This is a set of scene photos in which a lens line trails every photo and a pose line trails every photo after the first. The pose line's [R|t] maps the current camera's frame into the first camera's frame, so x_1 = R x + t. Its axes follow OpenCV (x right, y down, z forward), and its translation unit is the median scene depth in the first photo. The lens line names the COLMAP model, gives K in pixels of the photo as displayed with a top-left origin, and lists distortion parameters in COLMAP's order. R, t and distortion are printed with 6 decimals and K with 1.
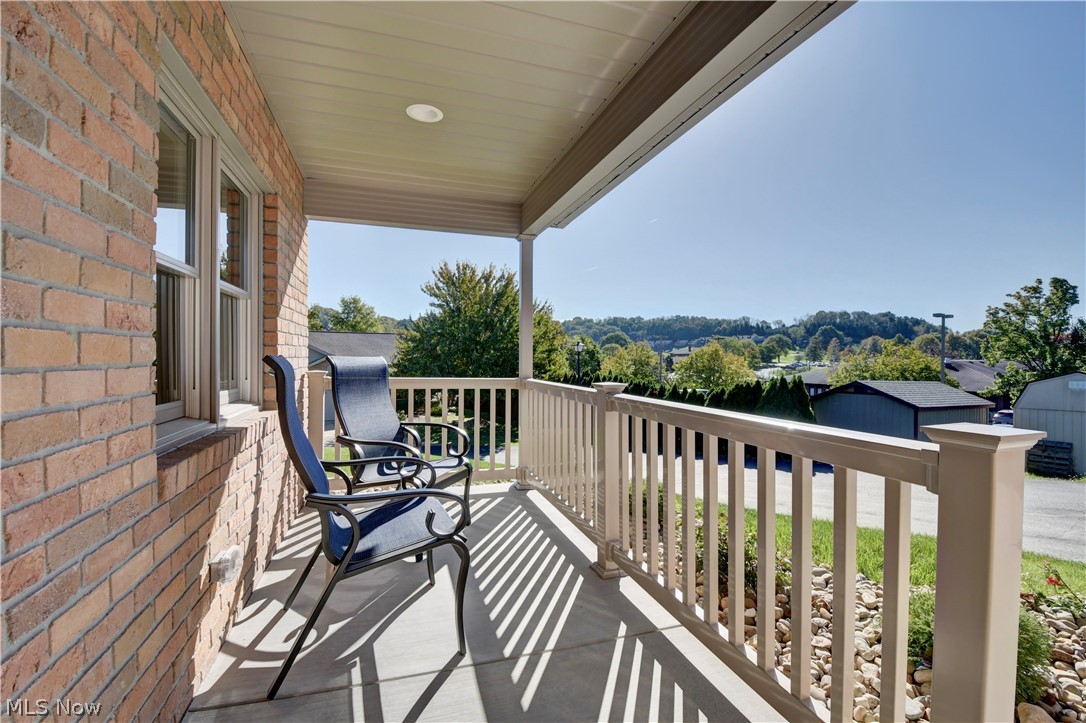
lens RADIAL K [[476.8, 0, 544.7], [0, 476.8, 359.0], [0, 0, 1]] dist [0.010037, -0.018145]
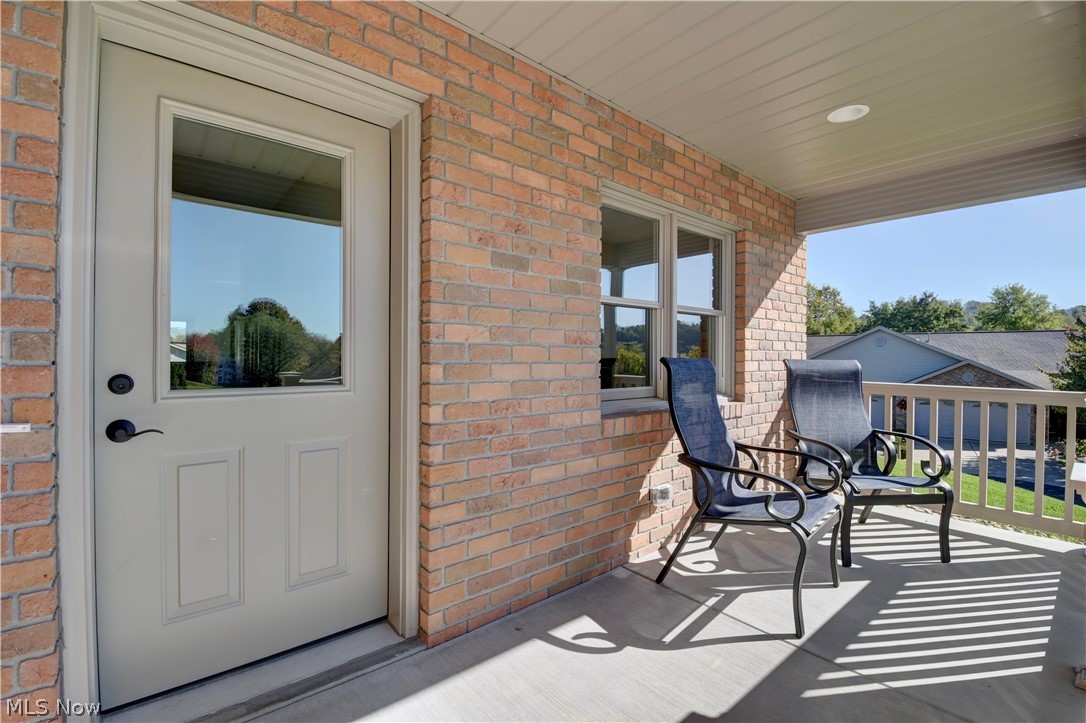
lens RADIAL K [[476.8, 0, 544.7], [0, 476.8, 359.0], [0, 0, 1]] dist [0.010037, -0.018145]
pose [[0.382271, 0.001949, -0.924048, 0.622086], [-0.011200, 0.999934, -0.002524, 0.004872], [0.923982, 0.011315, 0.382268, 0.061824]]
